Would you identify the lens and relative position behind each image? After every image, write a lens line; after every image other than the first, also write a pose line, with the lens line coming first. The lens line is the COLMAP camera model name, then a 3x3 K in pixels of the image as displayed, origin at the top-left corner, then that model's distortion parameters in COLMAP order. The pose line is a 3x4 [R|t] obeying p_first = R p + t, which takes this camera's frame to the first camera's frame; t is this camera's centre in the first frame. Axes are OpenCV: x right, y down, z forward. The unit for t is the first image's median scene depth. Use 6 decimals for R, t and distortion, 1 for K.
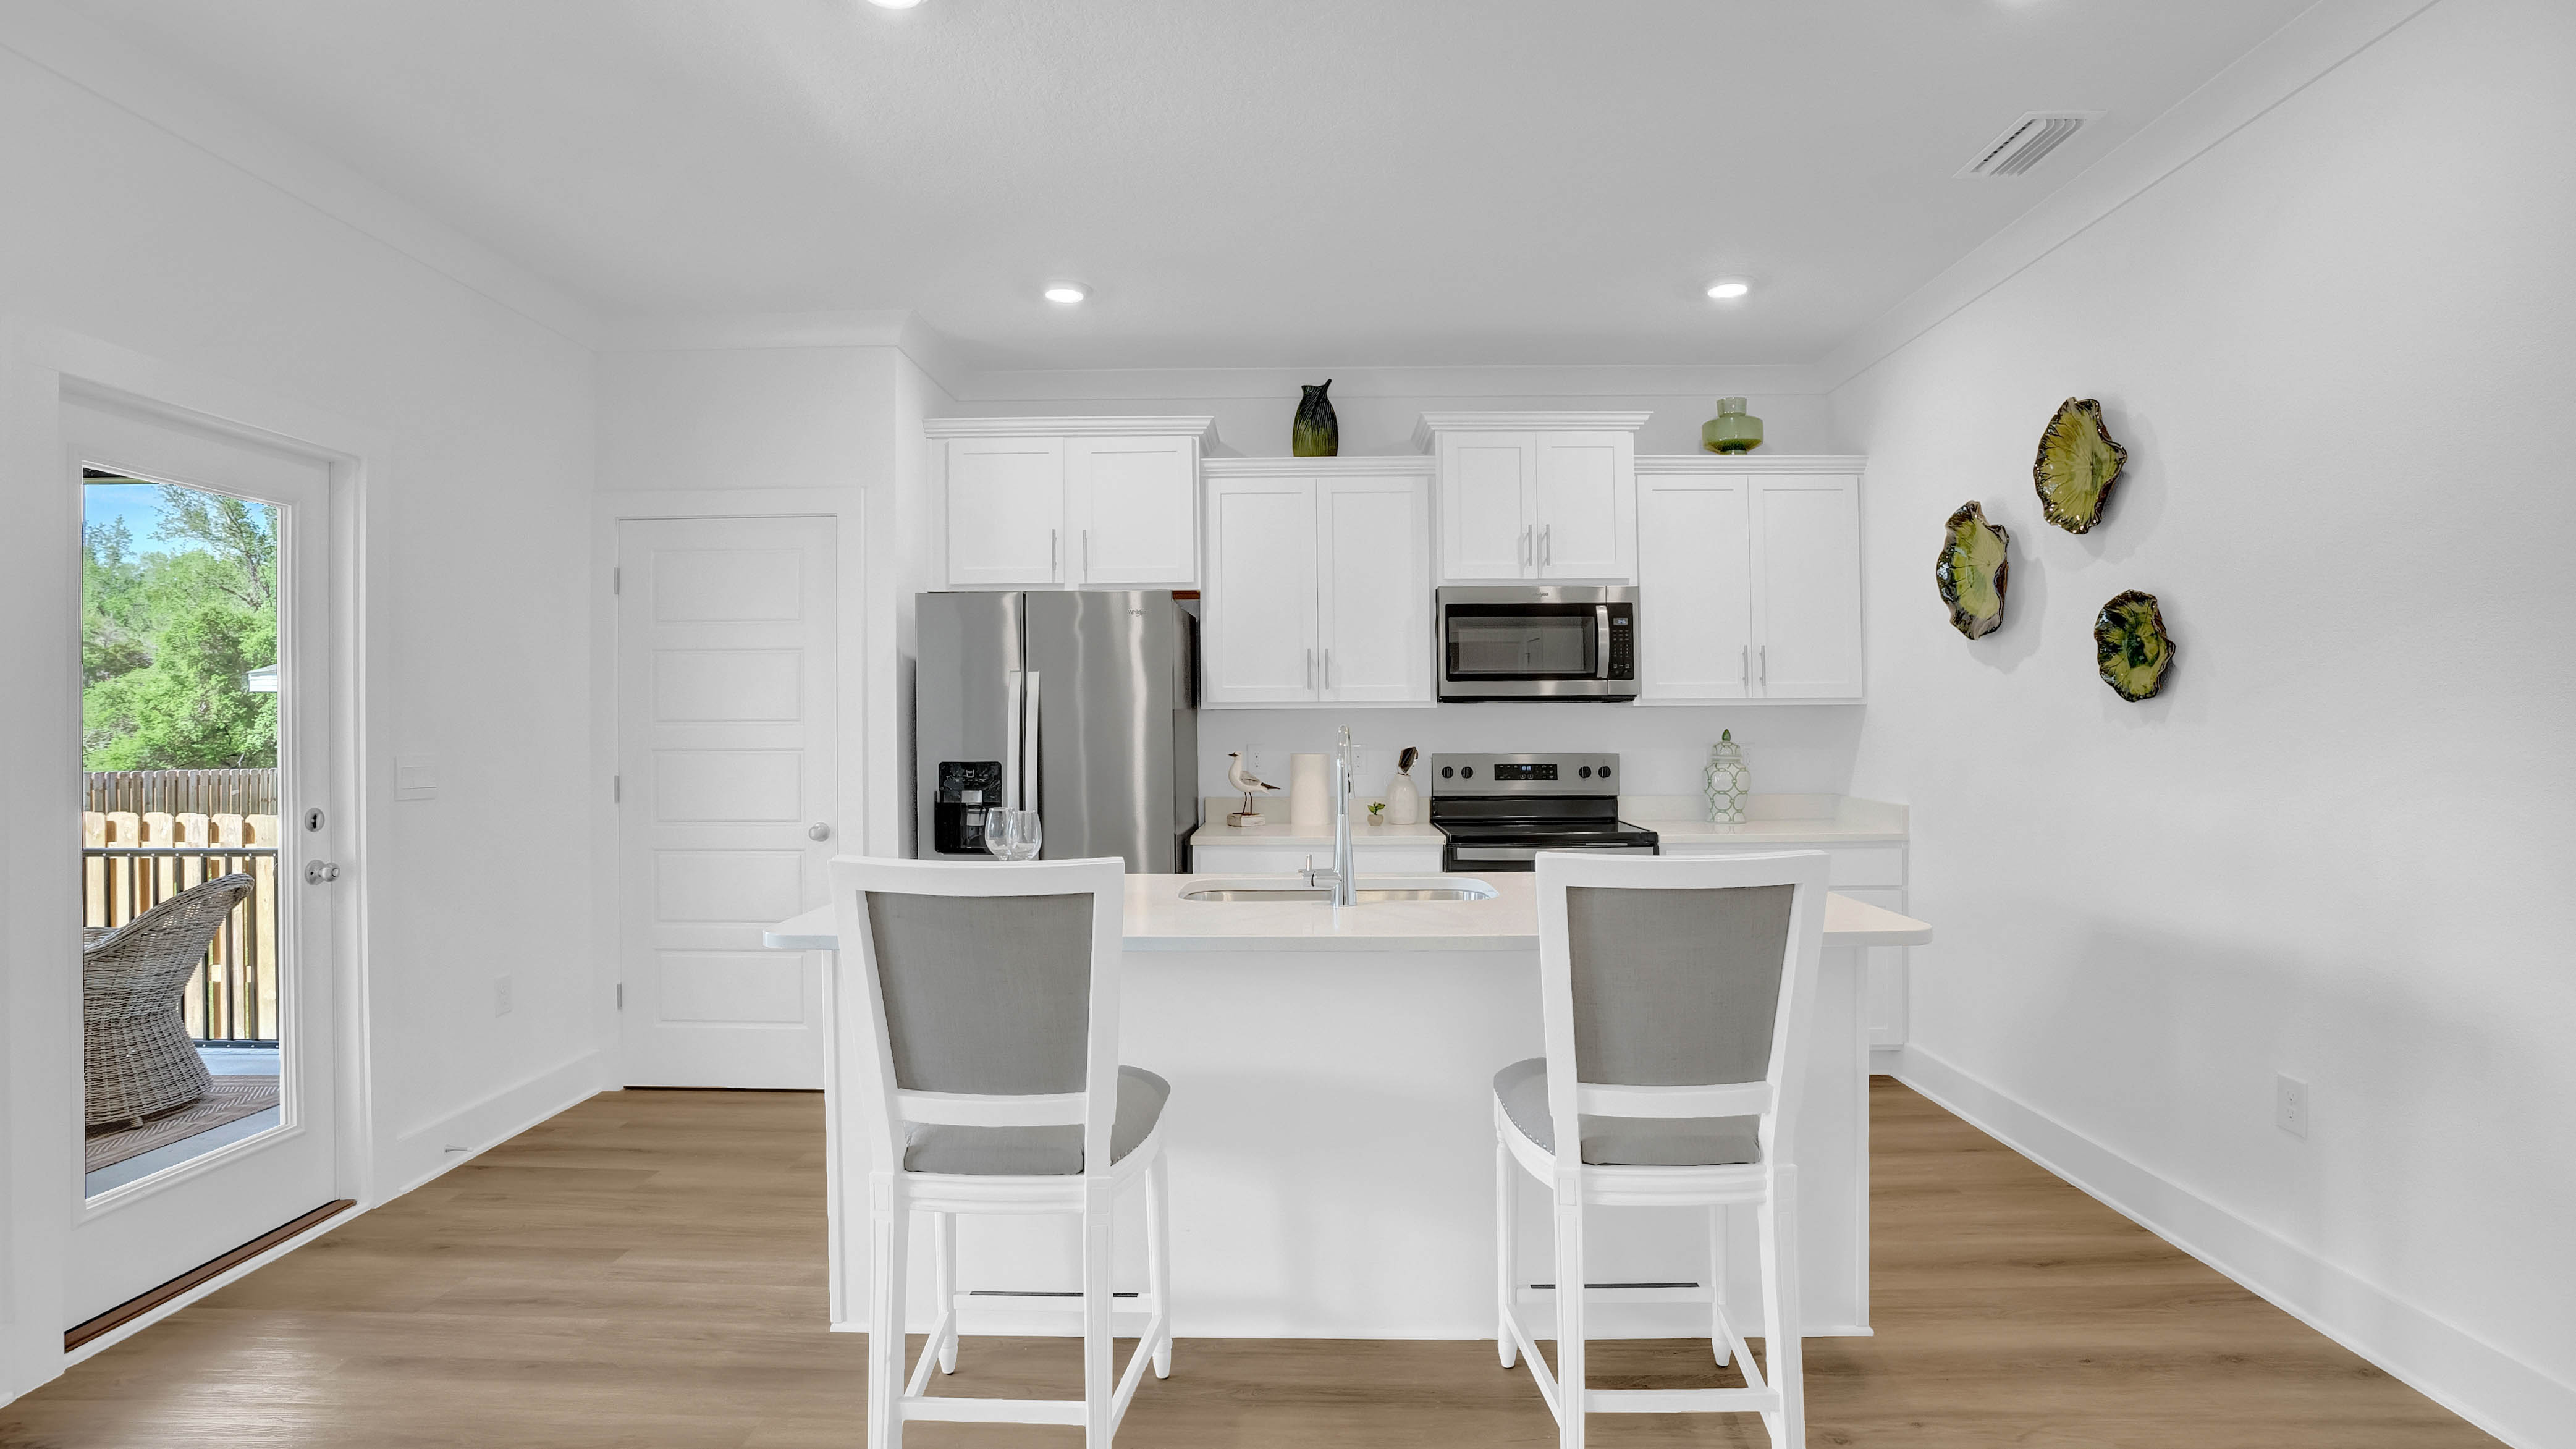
lens RADIAL K [[1280.9, 0, 1292.6], [0, 1280.9, 695.3], [0, 0, 1]] dist [-0.002974, -0.000130]
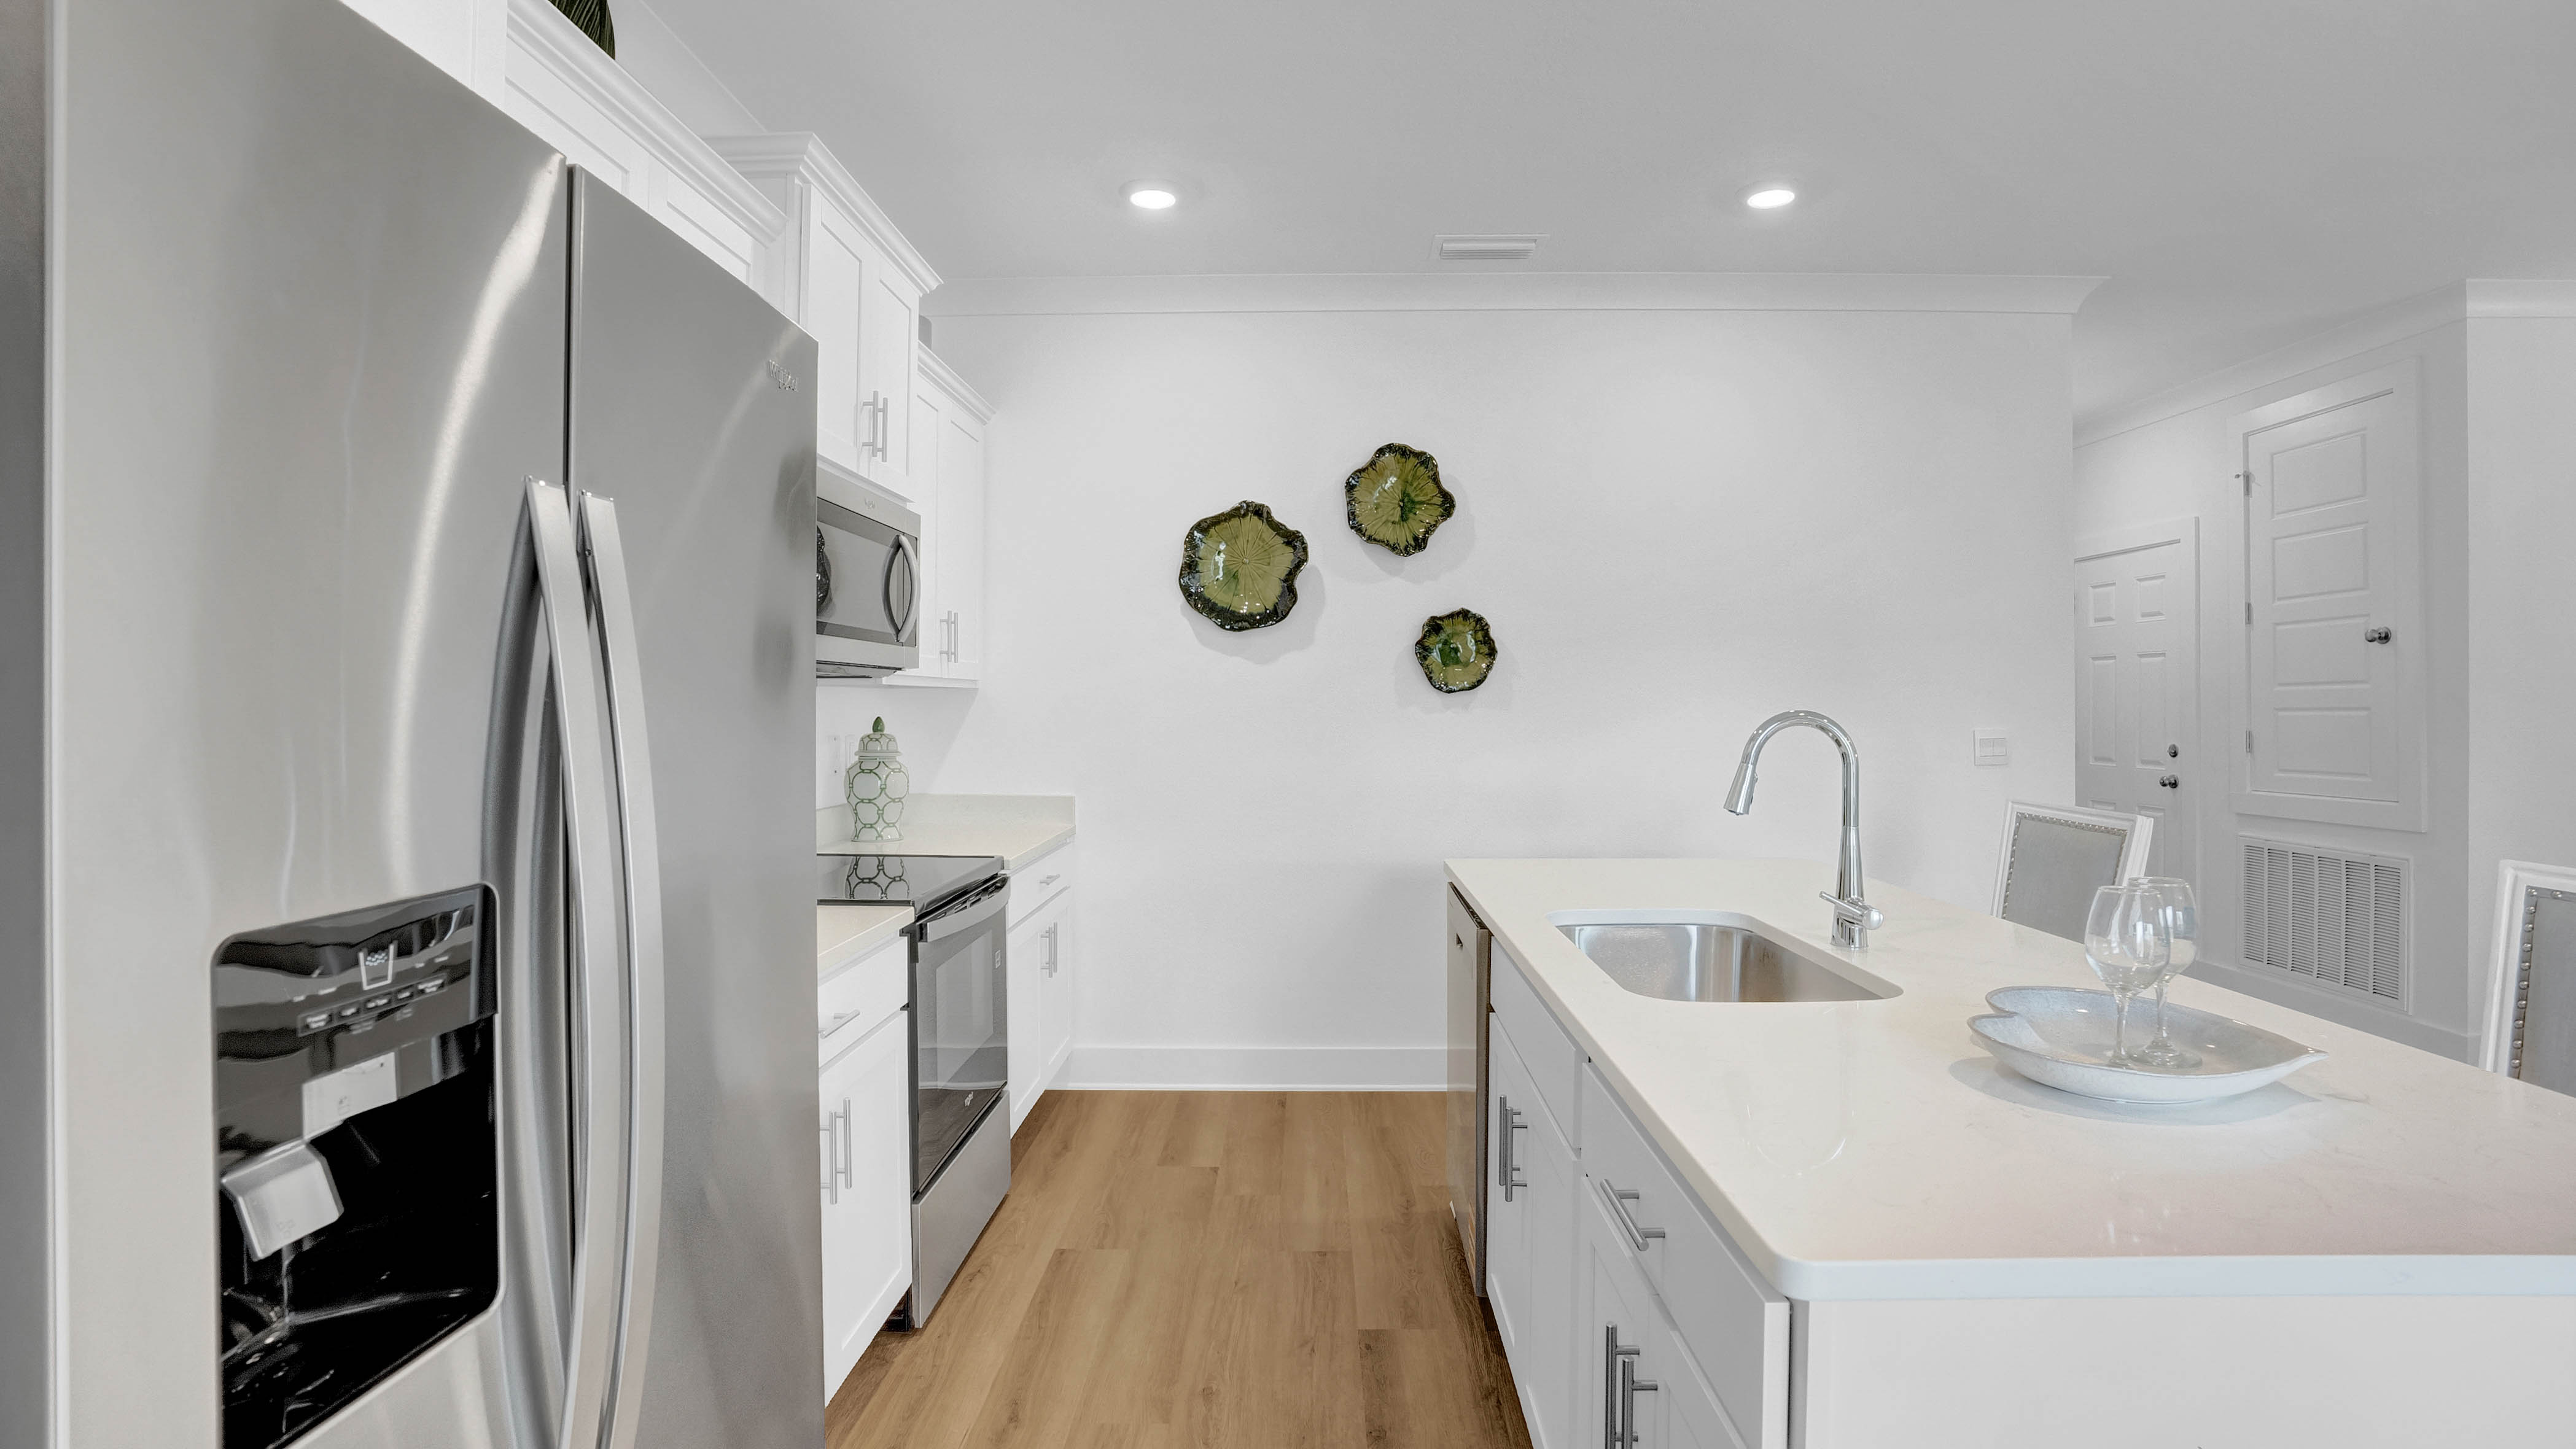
lens RADIAL K [[1252.9, 0, 1283.5], [0, 1252.9, 706.4], [0, 0, 1]] dist [-0.001783, -0.000529]
pose [[0.007342, 0.004641, 0.999962, -0.420923], [-0.022569, 0.999735, -0.004474, 0.019328], [-0.999718, -0.022535, 0.007445, 0.792236]]
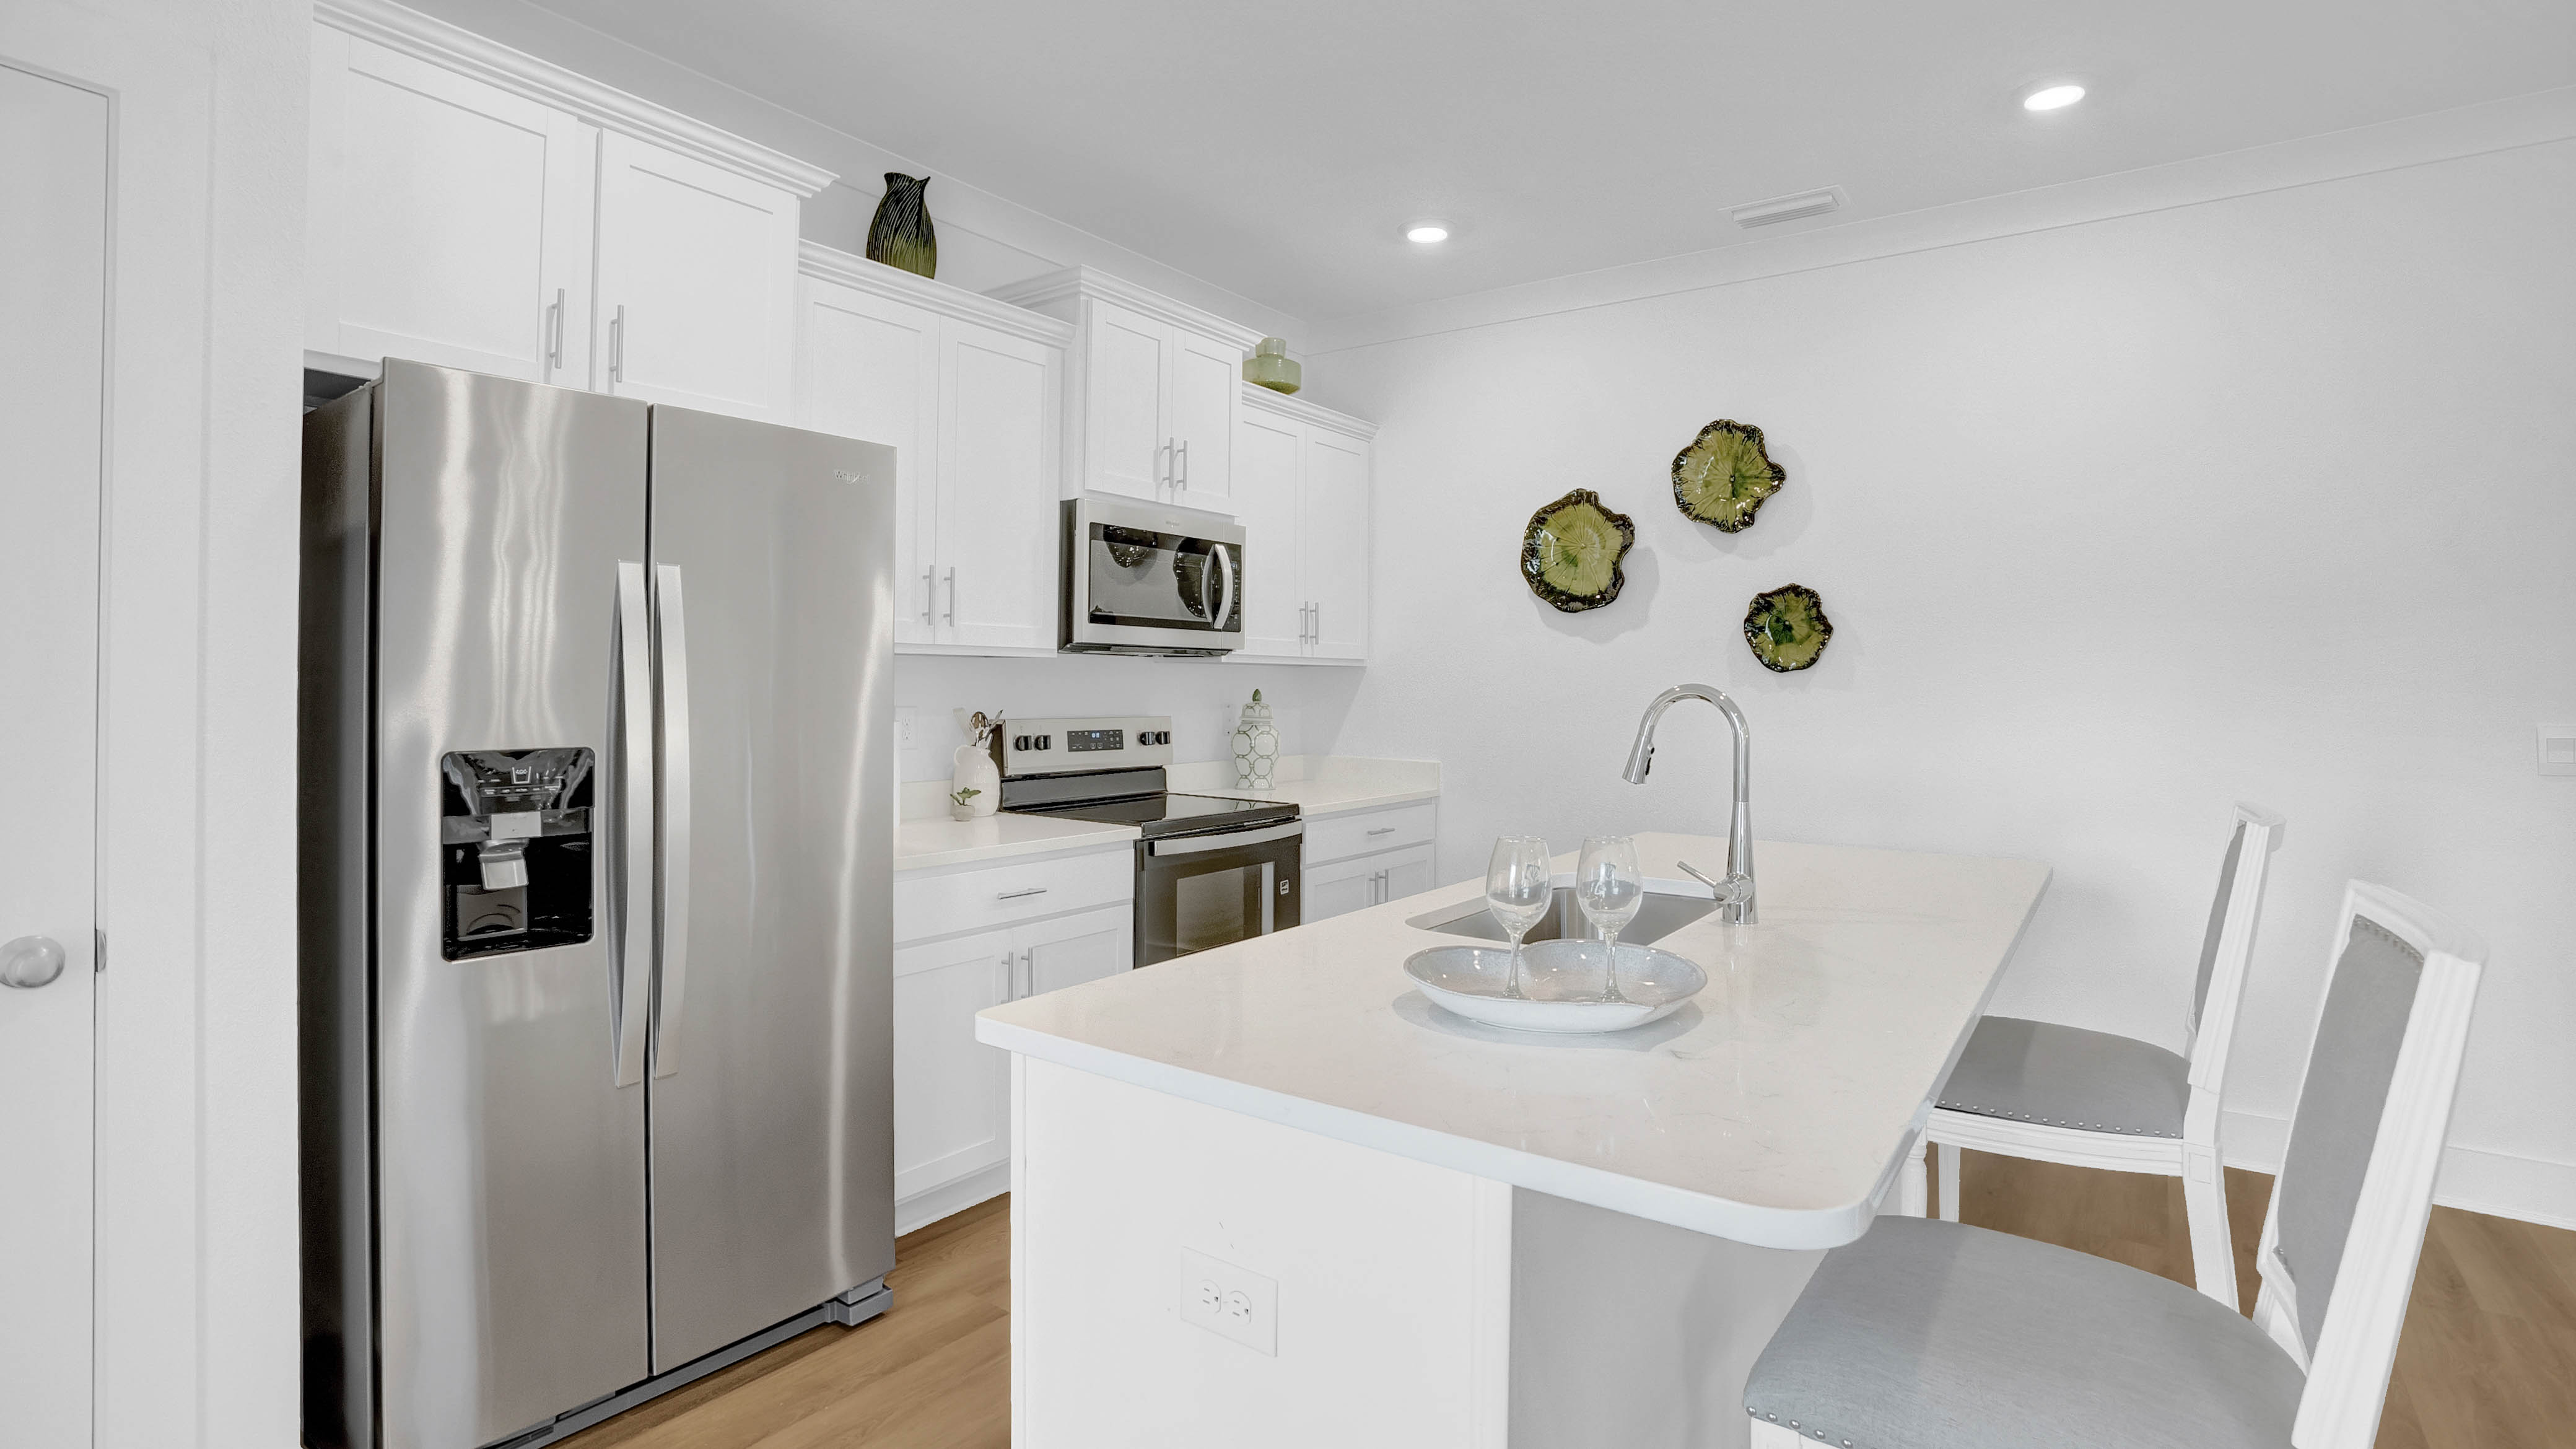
lens RADIAL K [[1281.0, 0, 1292.6], [0, 1281.0, 695.3], [0, 0, 1]] dist [-0.002974, -0.000130]
pose [[0.552456, 0.002068, 0.833539, -0.449136], [-0.031444, 0.999337, 0.018361, 0.013757], [-0.832949, -0.036354, 0.552155, 0.481455]]
